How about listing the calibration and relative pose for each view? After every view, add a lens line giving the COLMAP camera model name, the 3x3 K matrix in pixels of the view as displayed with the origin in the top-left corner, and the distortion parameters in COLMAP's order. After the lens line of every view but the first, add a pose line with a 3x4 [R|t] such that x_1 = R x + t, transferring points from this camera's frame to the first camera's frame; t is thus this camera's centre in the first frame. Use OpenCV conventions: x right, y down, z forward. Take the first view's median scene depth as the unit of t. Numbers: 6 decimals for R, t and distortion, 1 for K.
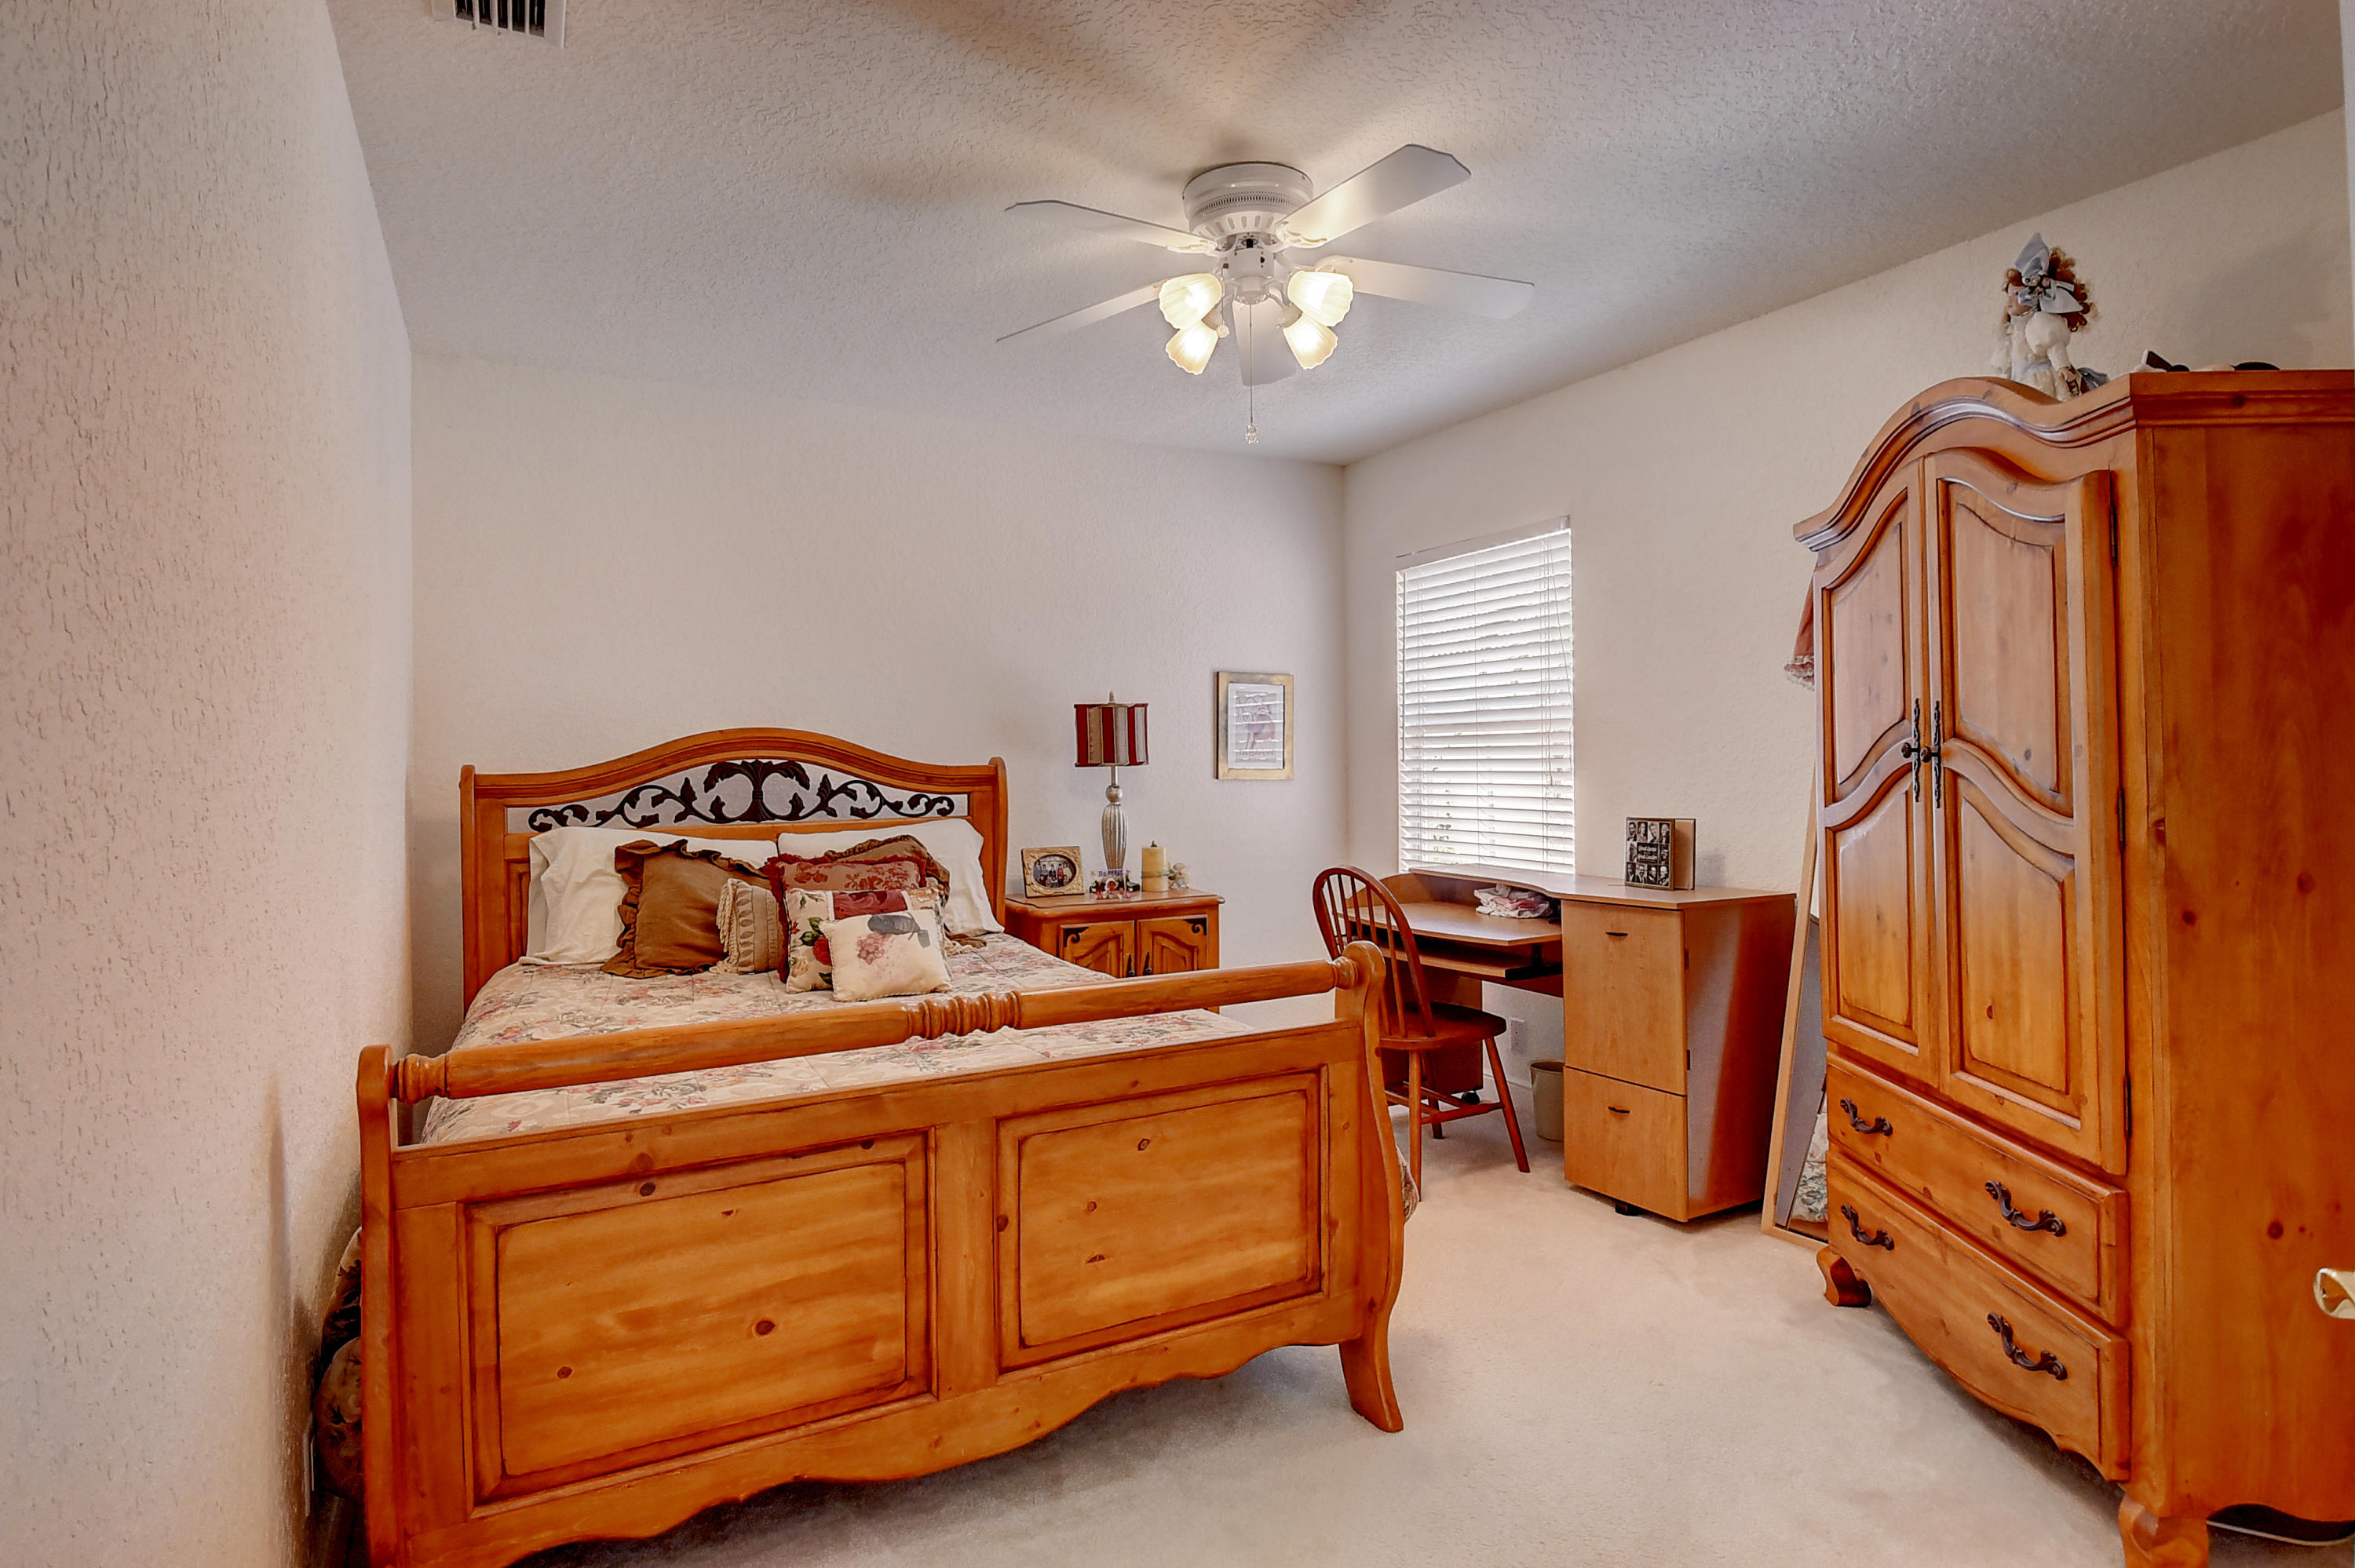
lens RADIAL K [[1264.5, 0, 1176.2], [0, 1264.5, 770.6], [0, 0, 1]] dist [0.003019, 0.000166]
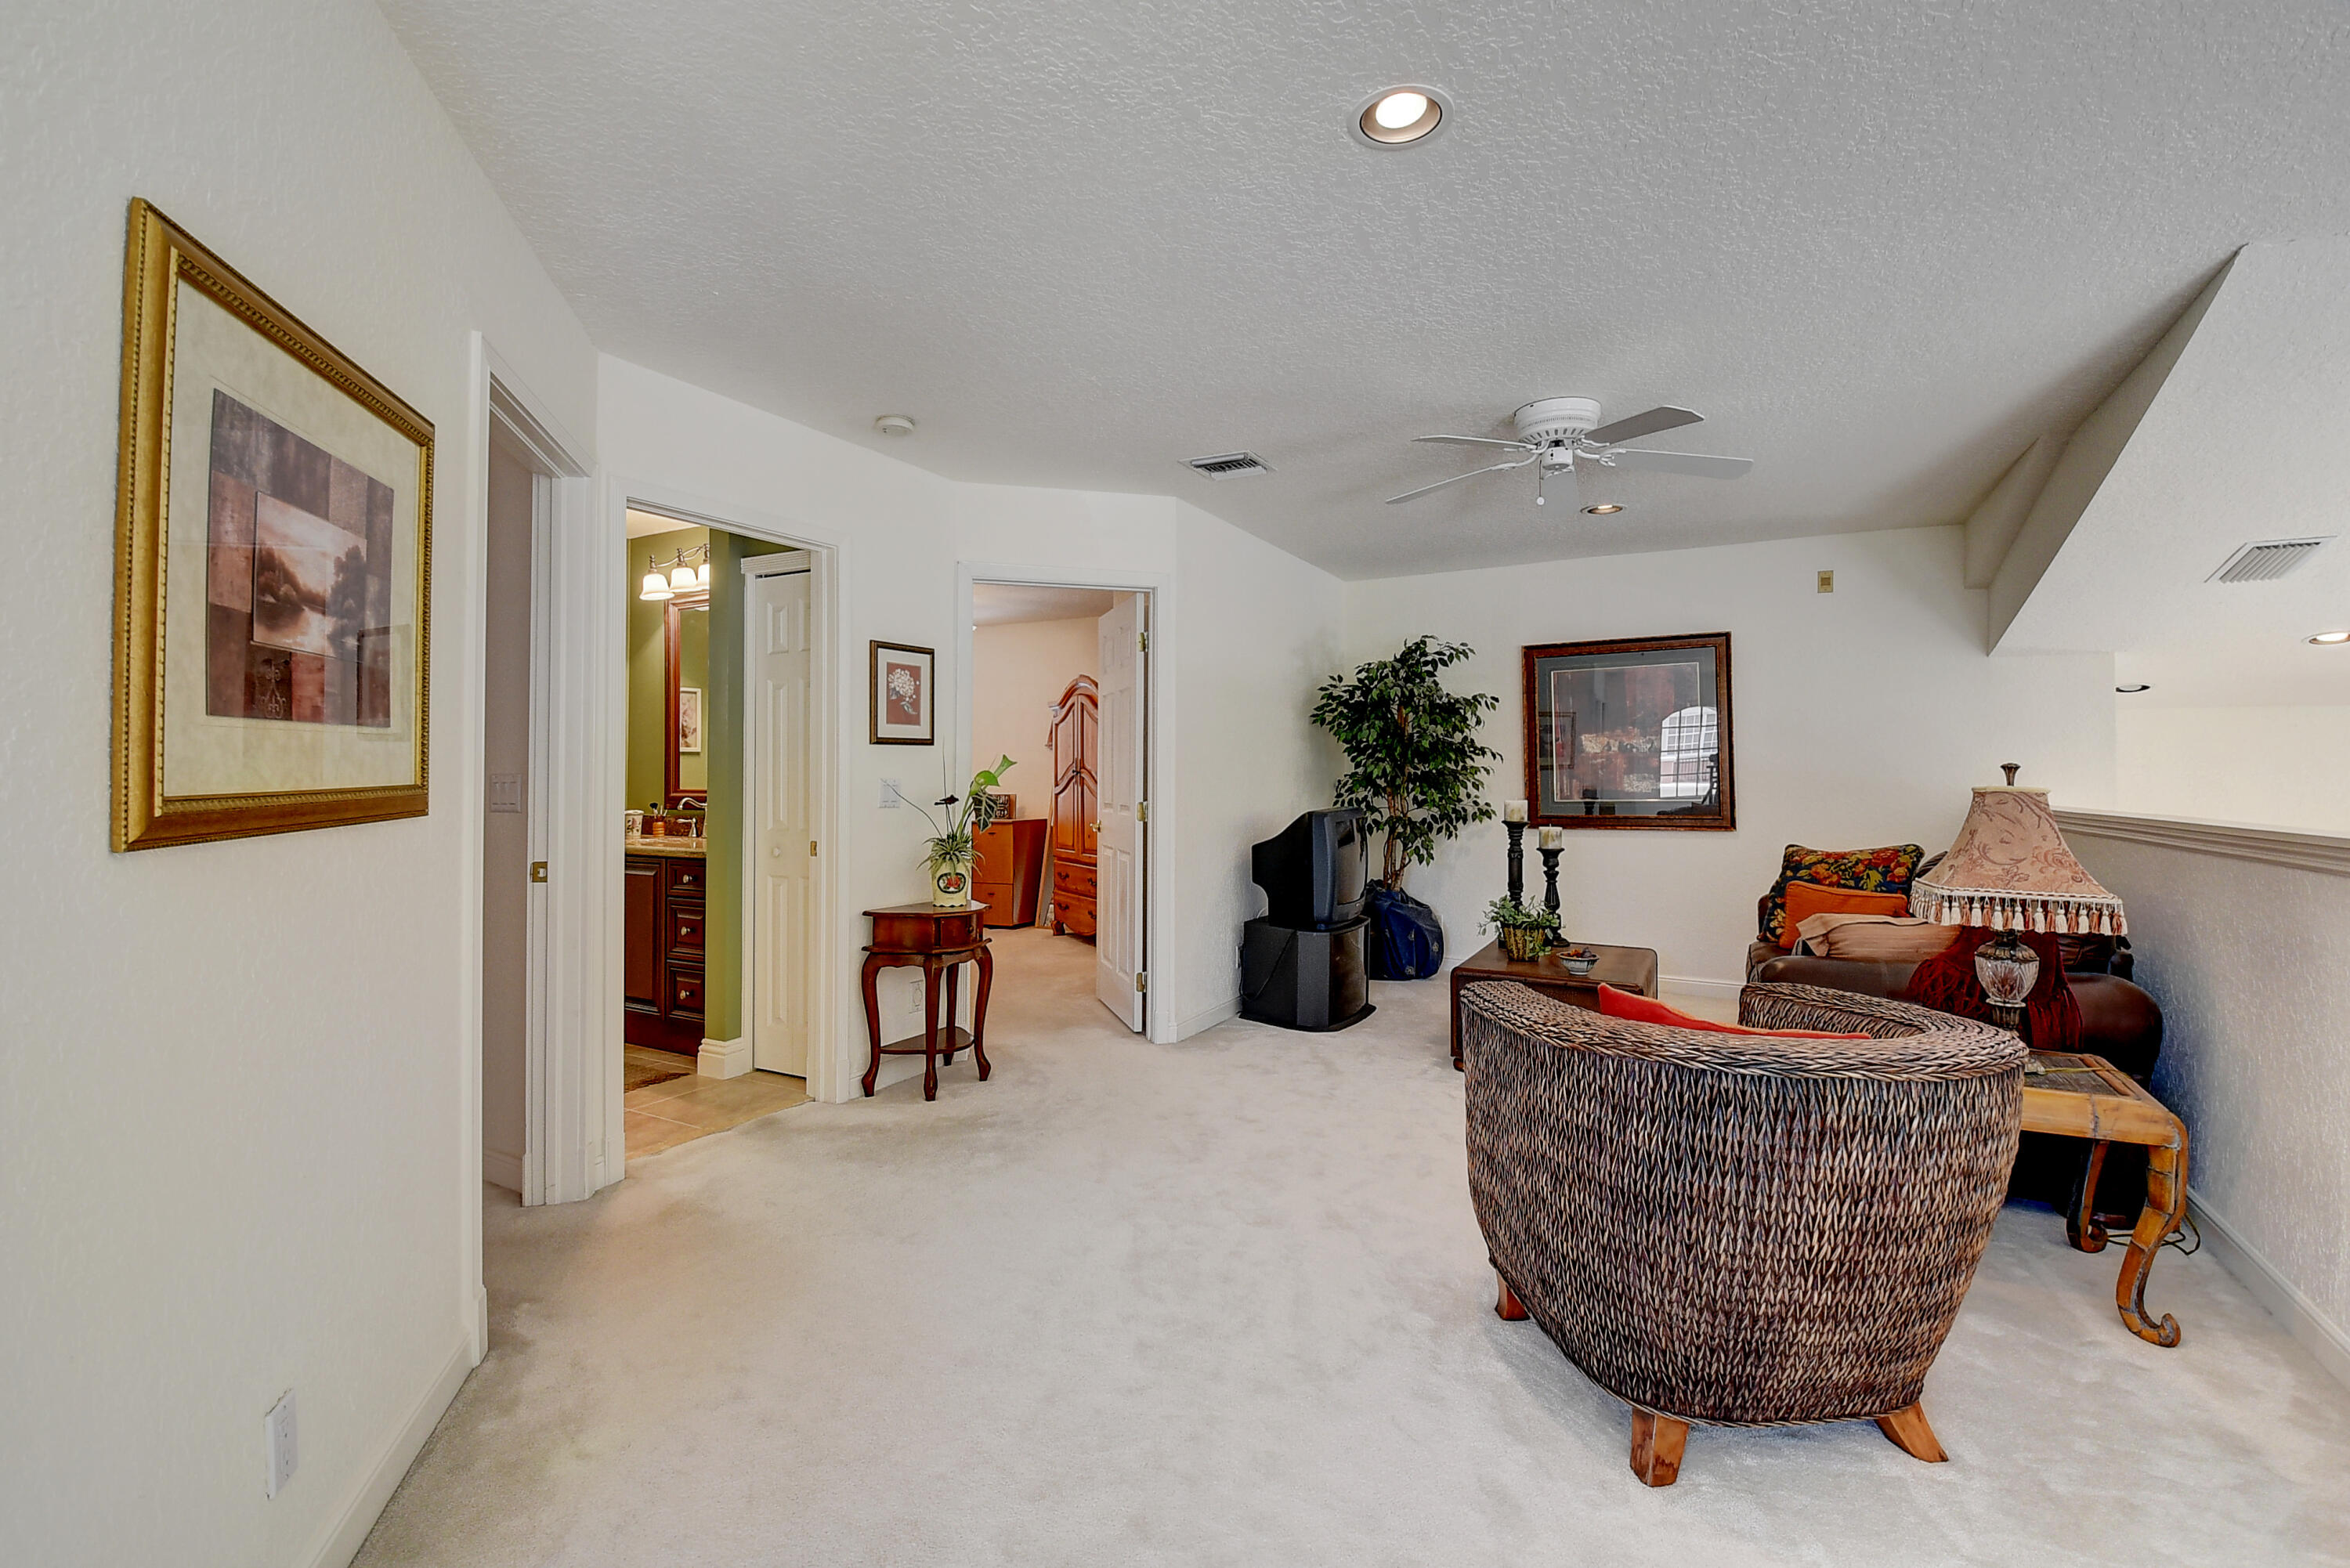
lens RADIAL K [[1033.8, 0, 1172.8], [0, 1033.8, 774.8], [0, 0, 1]] dist [-0.007297, -0.003618]
pose [[0.842630, 0.021658, 0.538058, -0.734281], [-0.013802, 0.999731, -0.018627, 0.041635], [-0.538317, 0.008270, 0.842702, -1.552304]]
